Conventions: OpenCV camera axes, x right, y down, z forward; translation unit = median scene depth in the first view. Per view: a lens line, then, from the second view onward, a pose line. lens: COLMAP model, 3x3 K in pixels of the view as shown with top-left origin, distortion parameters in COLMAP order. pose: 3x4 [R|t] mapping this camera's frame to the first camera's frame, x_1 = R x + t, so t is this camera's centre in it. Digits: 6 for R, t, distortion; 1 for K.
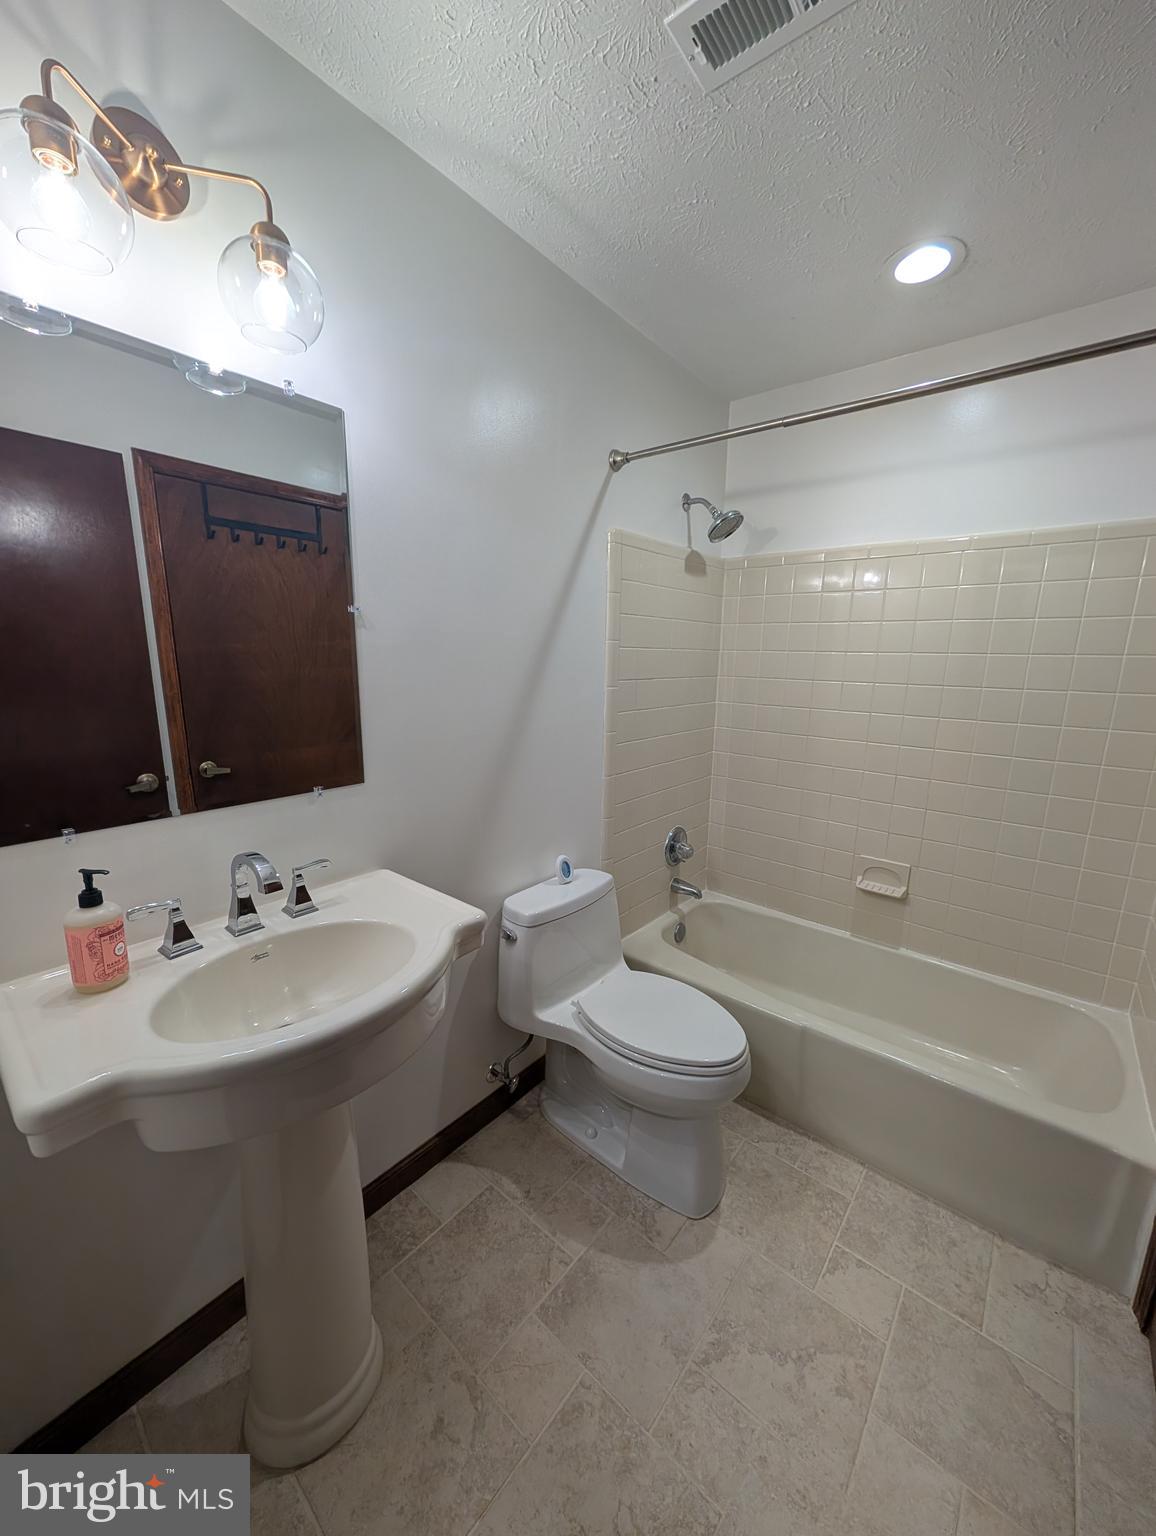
lens RADIAL K [[579.1, 0, 575.3], [0, 579.1, 769.3], [0, 0, 1]] dist [-0.001076, 0.000392]
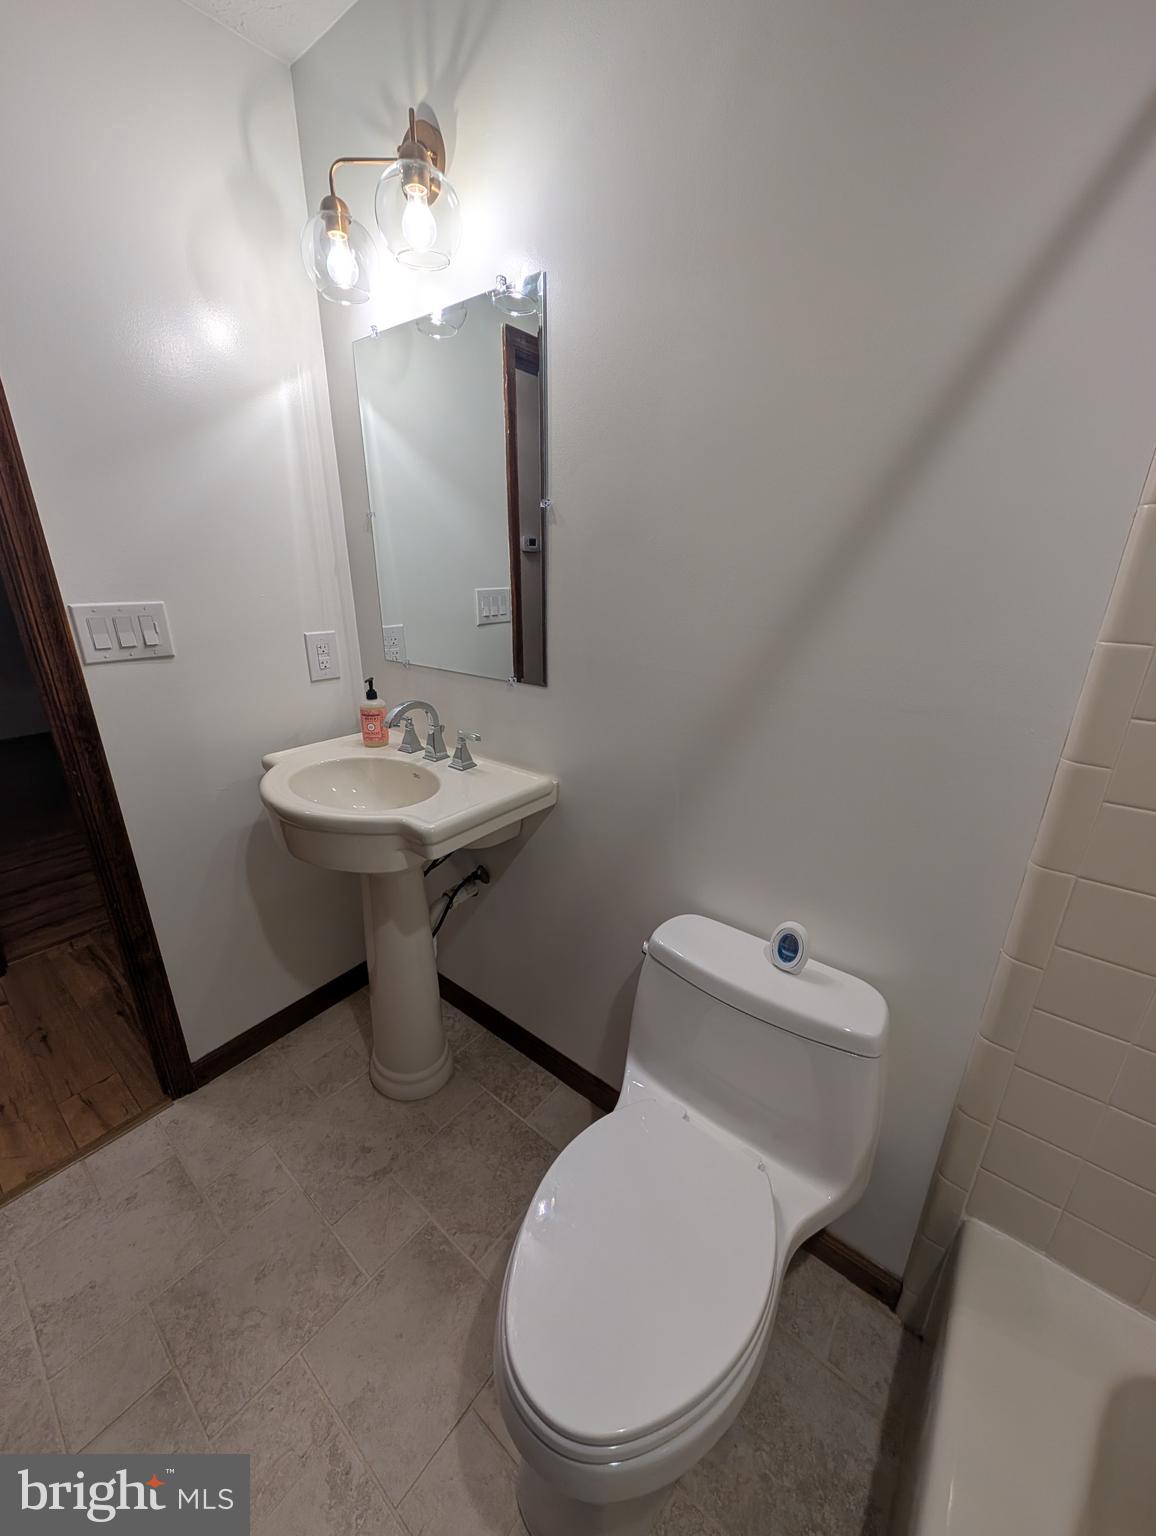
lens RADIAL K [[579.1, 0, 575.3], [0, 579.1, 769.3], [0, 0, 1]] dist [-0.001076, 0.000392]
pose [[0.024883, 0.322751, -0.946157, 0.662995], [-0.207048, 0.927592, 0.310973, -0.175507], [0.978014, 0.188162, 0.089906, 1.035783]]
